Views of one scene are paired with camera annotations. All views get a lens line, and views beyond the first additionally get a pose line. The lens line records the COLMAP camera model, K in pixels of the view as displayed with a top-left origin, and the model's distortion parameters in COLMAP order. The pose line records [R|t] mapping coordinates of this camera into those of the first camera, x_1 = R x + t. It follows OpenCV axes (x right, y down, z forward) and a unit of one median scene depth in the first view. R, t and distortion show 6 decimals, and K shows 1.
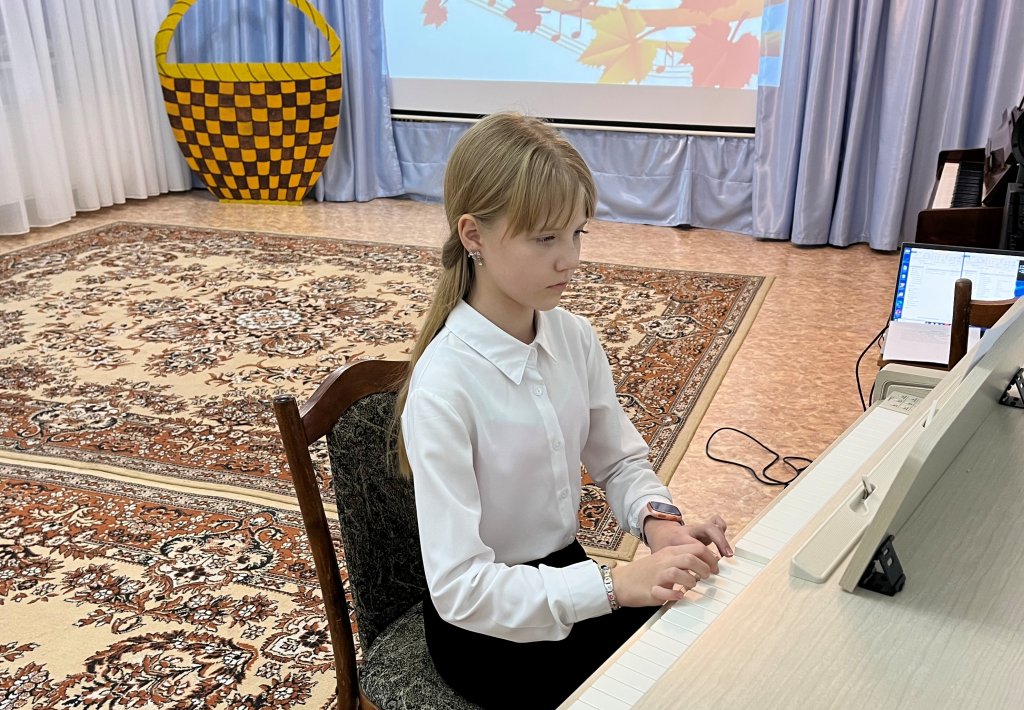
lens RADIAL K [[1073.8, 0, 528.6], [0, 1073.8, 393.6], [0, 0, 1]] dist [0.041390, -0.057443]
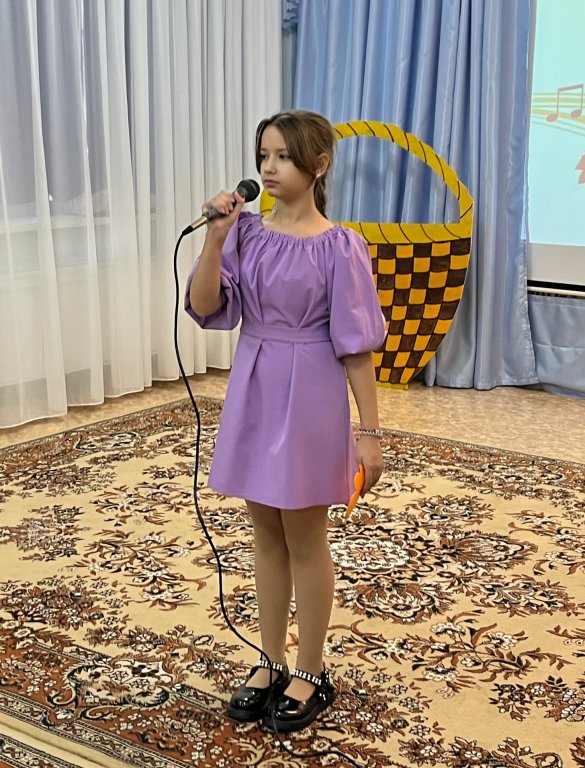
lens RADIAL K [[1231.0, 0, 226.0], [0, 1231.0, 296.7], [0, 0, 1]] dist [0.127127, -0.511254]
pose [[0.943822, 0.045945, -0.327244, -0.057888], [-0.117455, 0.972264, -0.202253, -0.058788], [0.308875, 0.229327, 0.923041, 0.118147]]
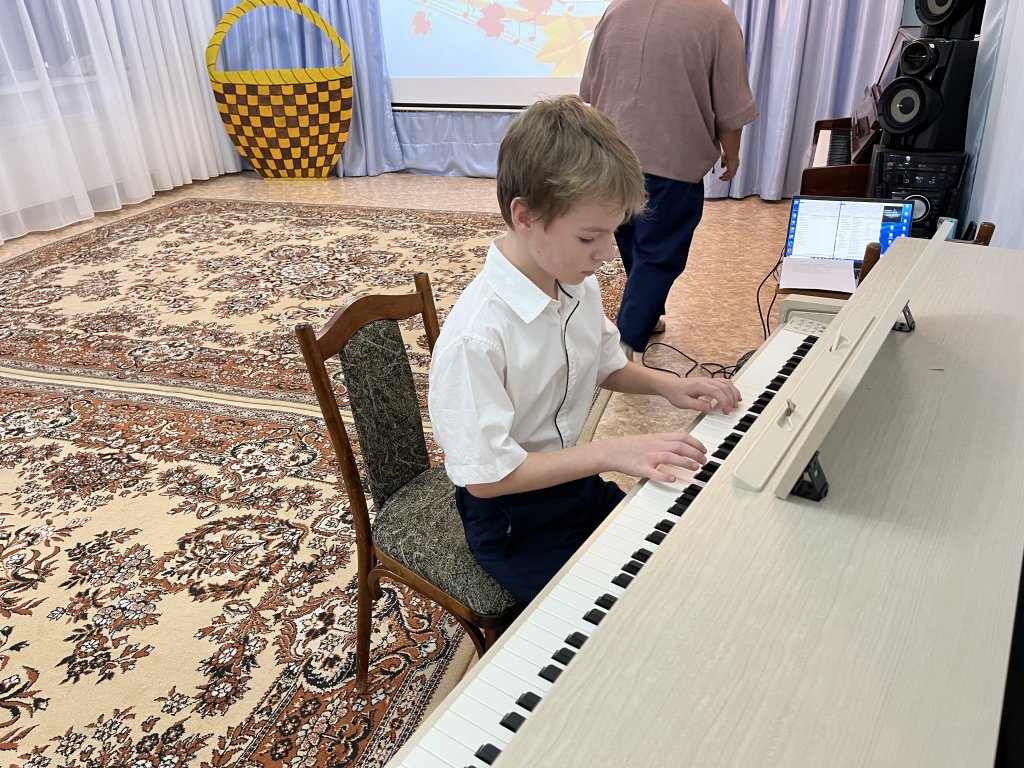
lens RADIAL K [[791.0, 0, 512.0], [0, 791.0, 384.0], [0, 0, 1]] dist [0.033686, -0.036035]
pose [[0.999319, -0.036380, 0.006107, -0.001121], [0.035720, 0.995639, 0.086175, -0.005878], [-0.009215, -0.085898, 0.996261, 0.024043]]
